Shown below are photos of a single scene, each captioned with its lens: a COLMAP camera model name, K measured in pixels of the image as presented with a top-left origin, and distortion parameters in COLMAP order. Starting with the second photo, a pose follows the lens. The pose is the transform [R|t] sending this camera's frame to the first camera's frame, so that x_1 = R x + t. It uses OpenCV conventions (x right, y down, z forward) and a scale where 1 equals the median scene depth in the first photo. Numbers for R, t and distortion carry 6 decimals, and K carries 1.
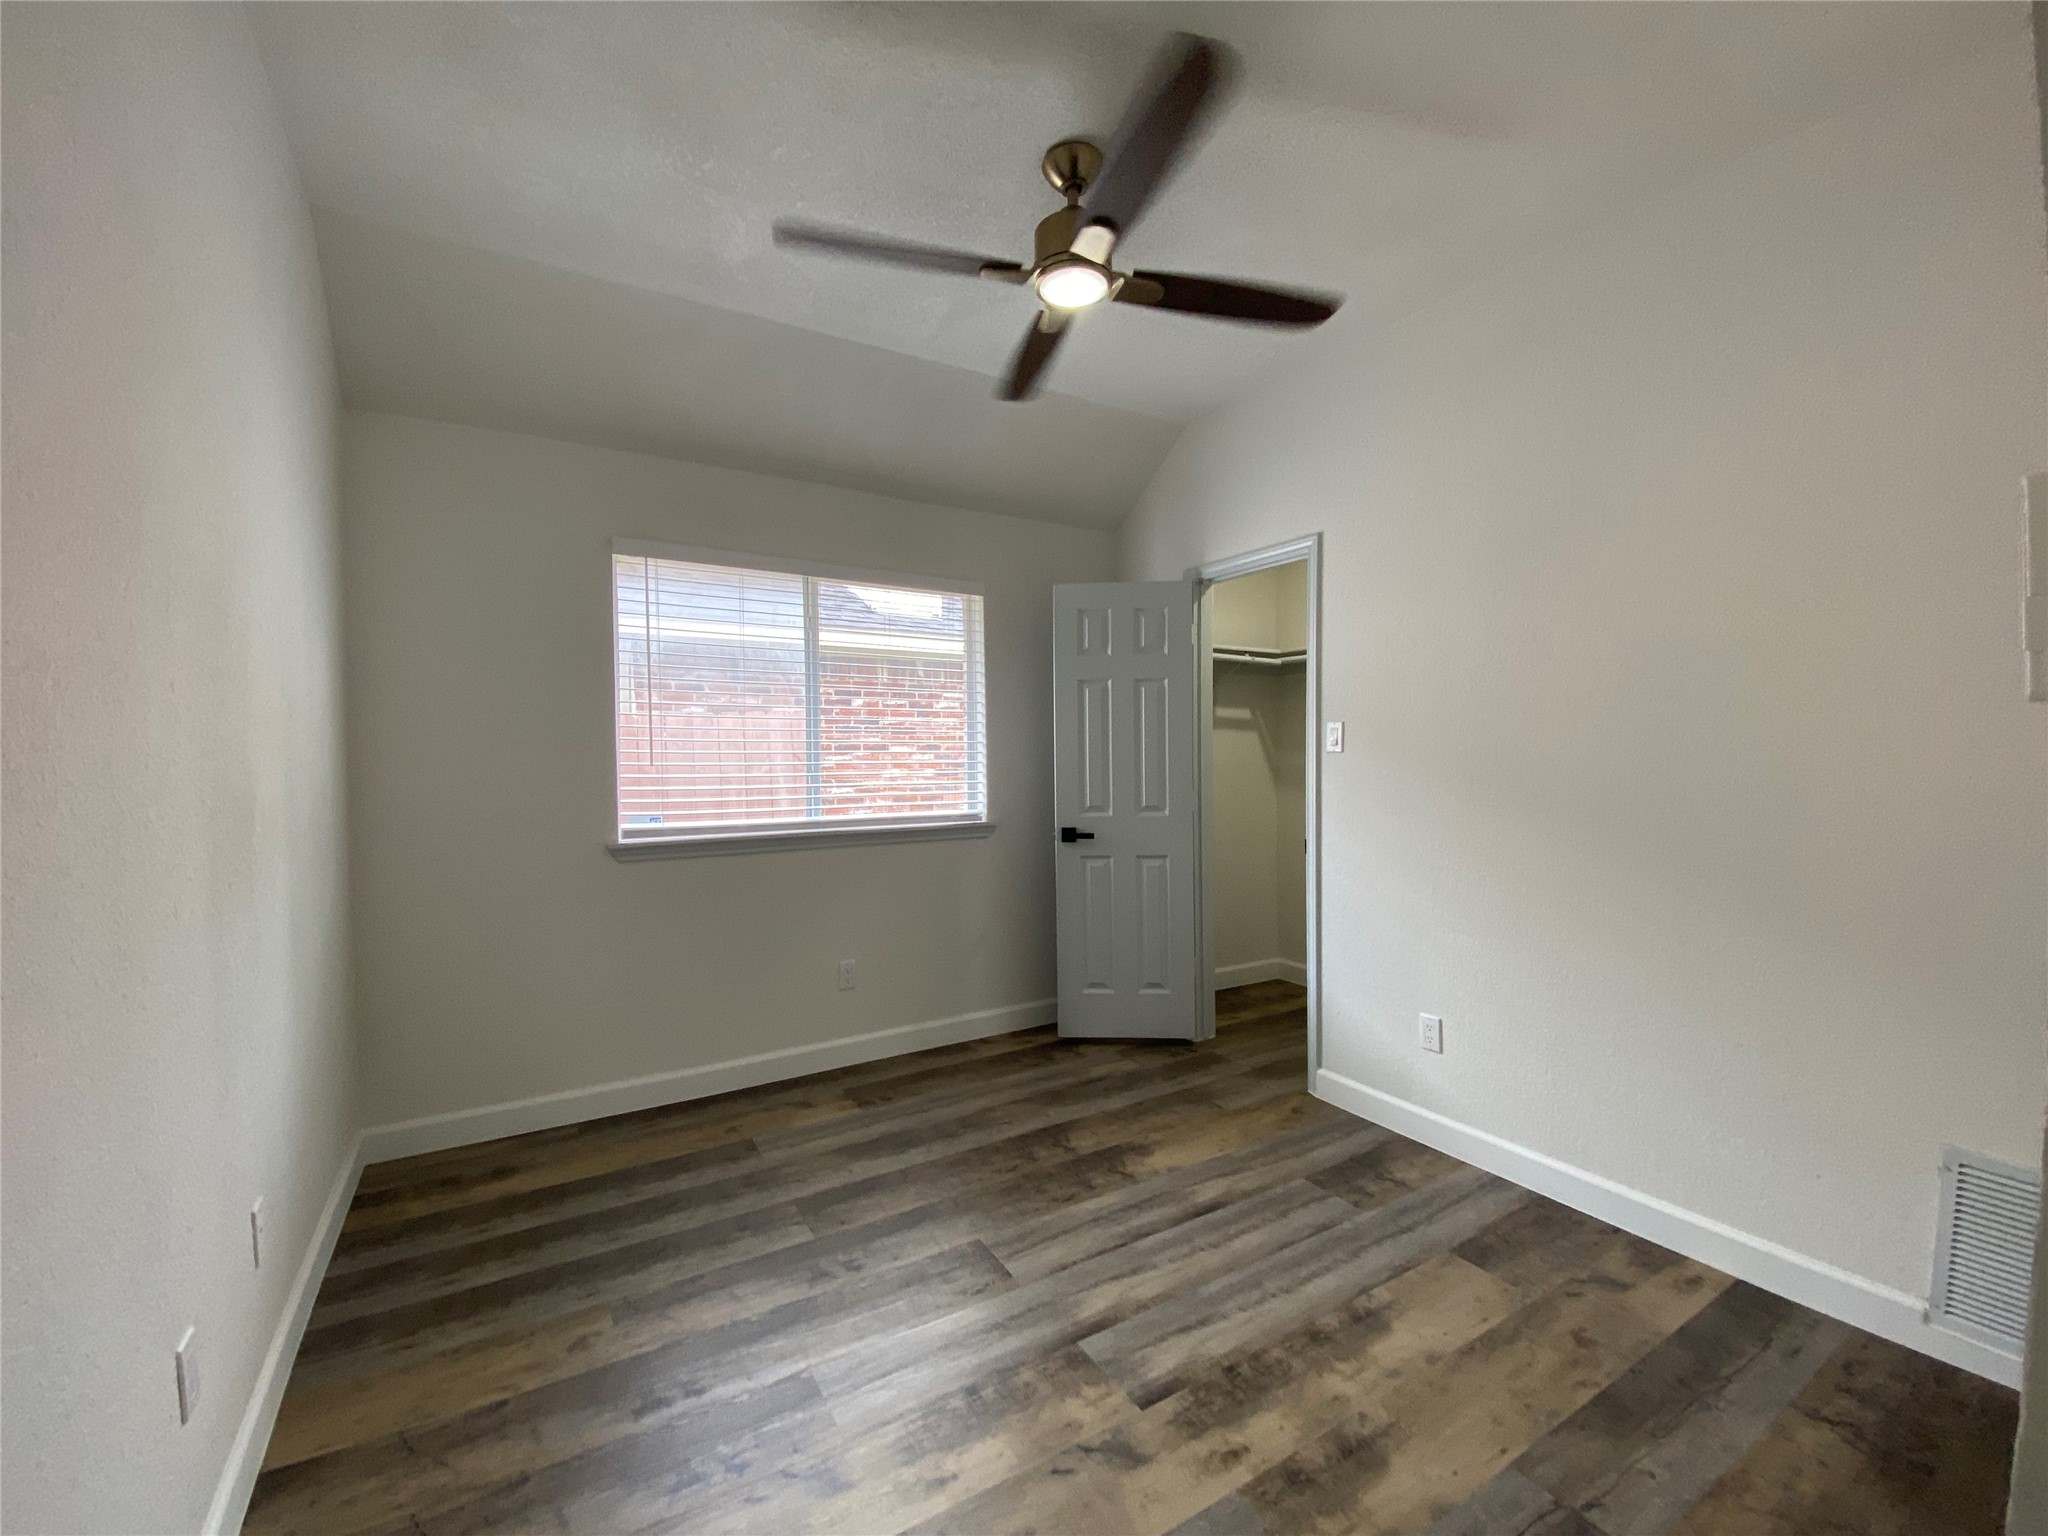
lens RADIAL K [[832.8, 0, 1021.6], [0, 832.8, 772.9], [0, 0, 1]] dist [0.020558, -0.021280]
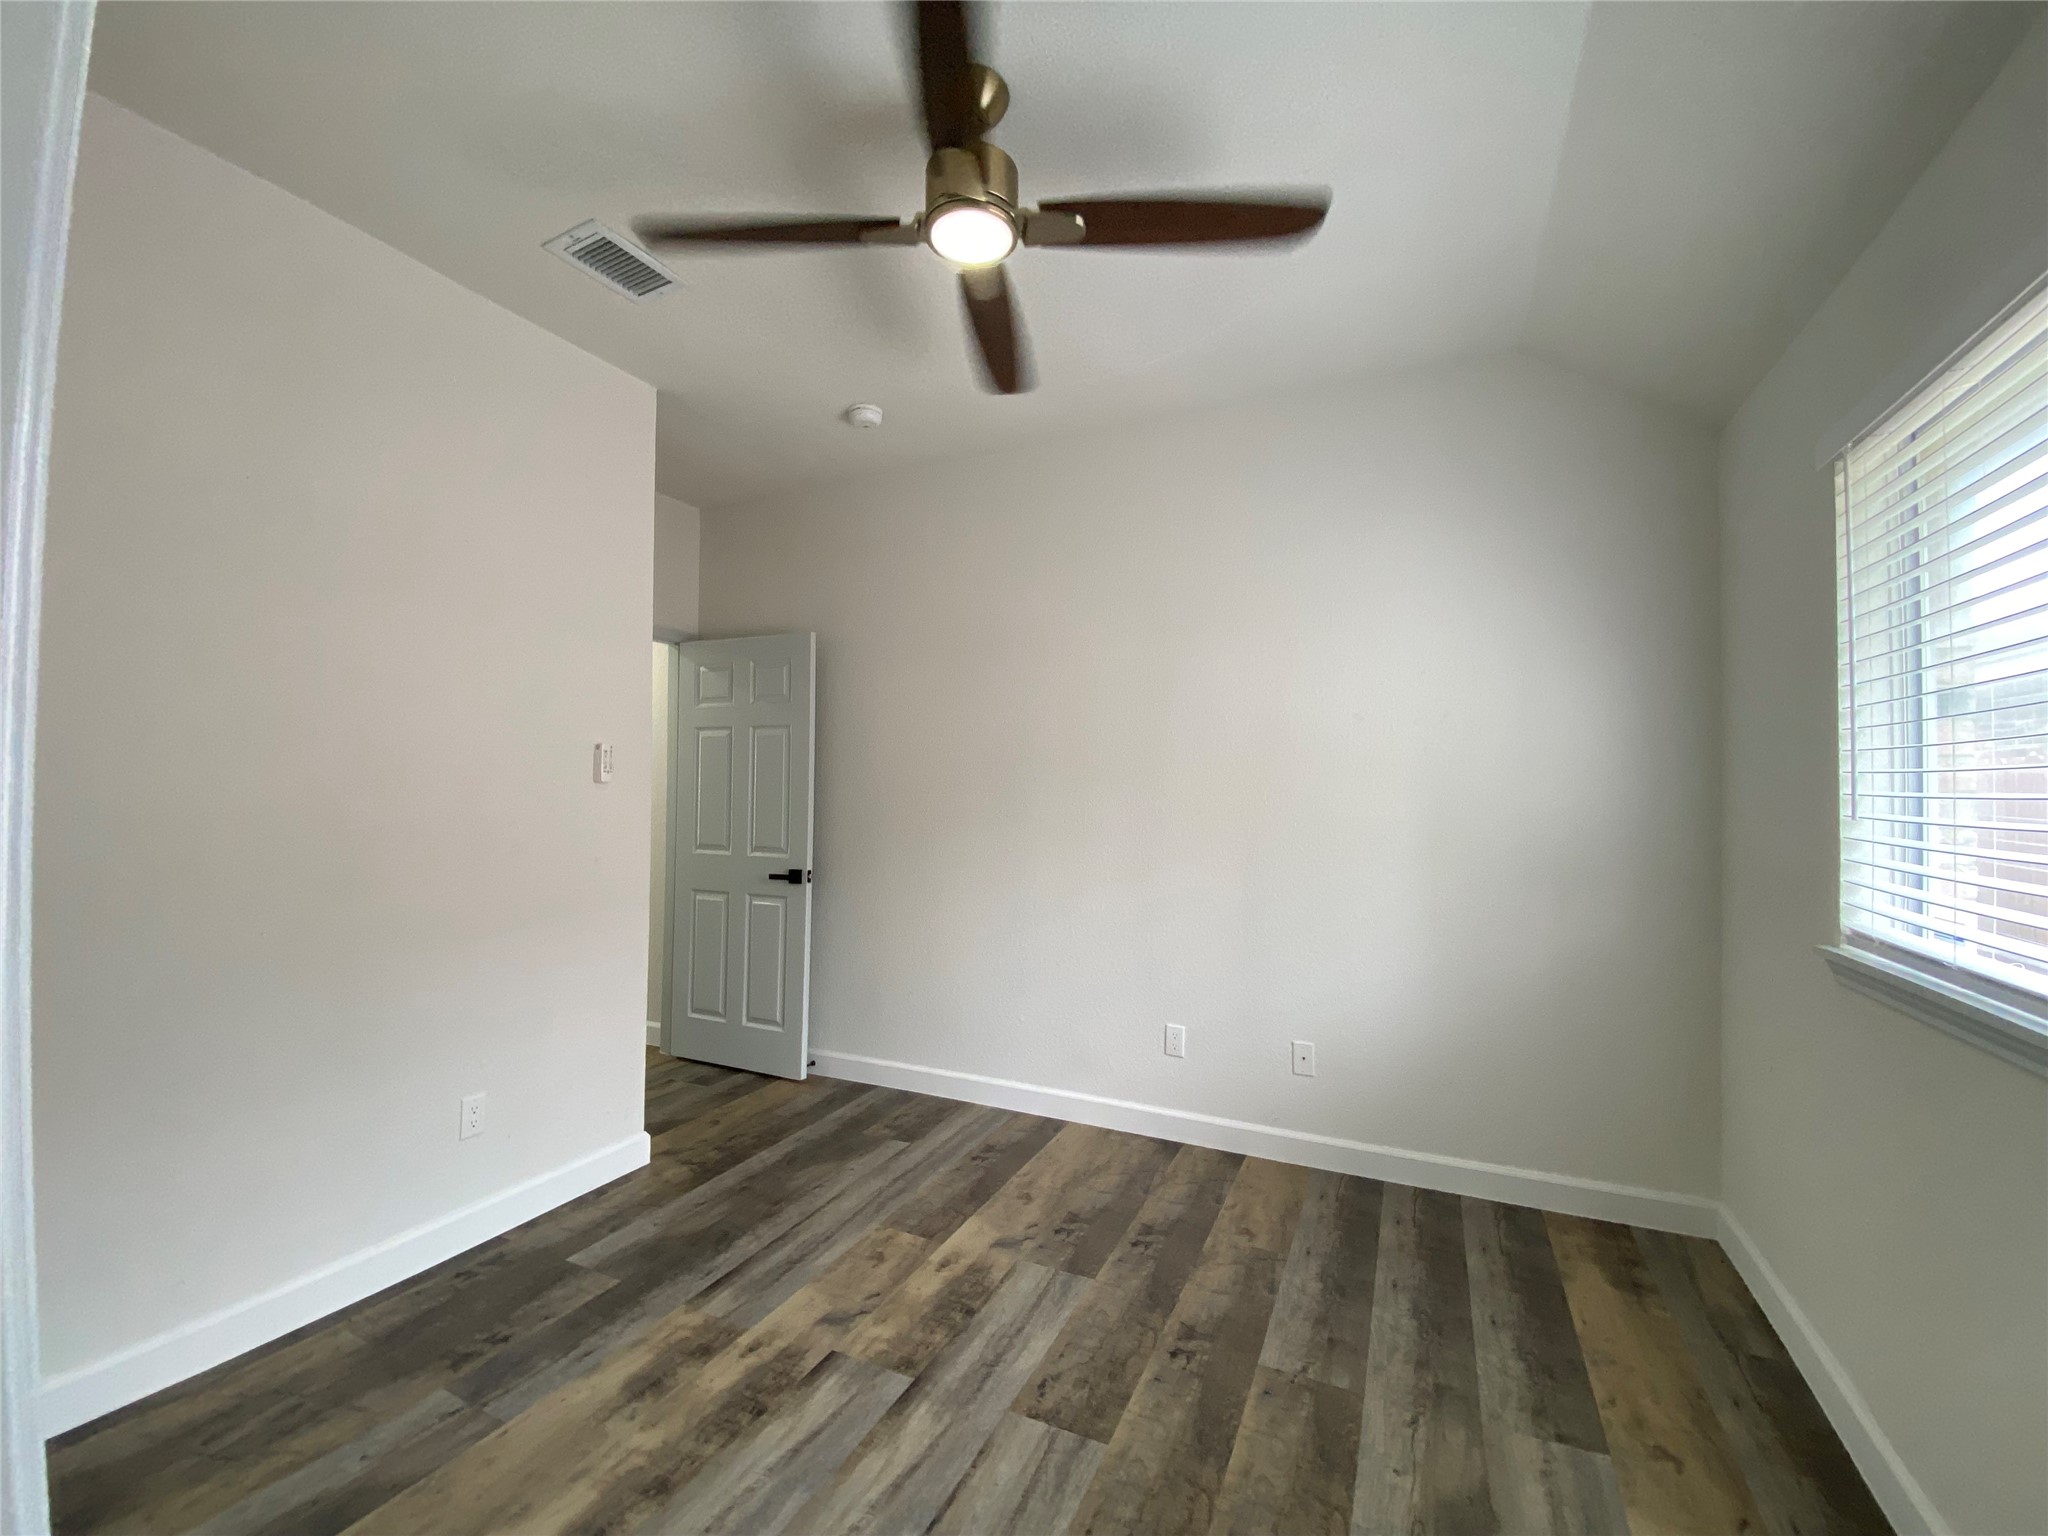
lens RADIAL K [[832.8, 0, 1021.6], [0, 832.8, 772.9], [0, 0, 1]] dist [0.020558, -0.021280]
pose [[-0.831113, -0.011984, -0.555974, 0.536601], [-0.014807, 0.999890, 0.000582, -0.052486], [0.555906, 0.008716, -0.831199, 1.935848]]
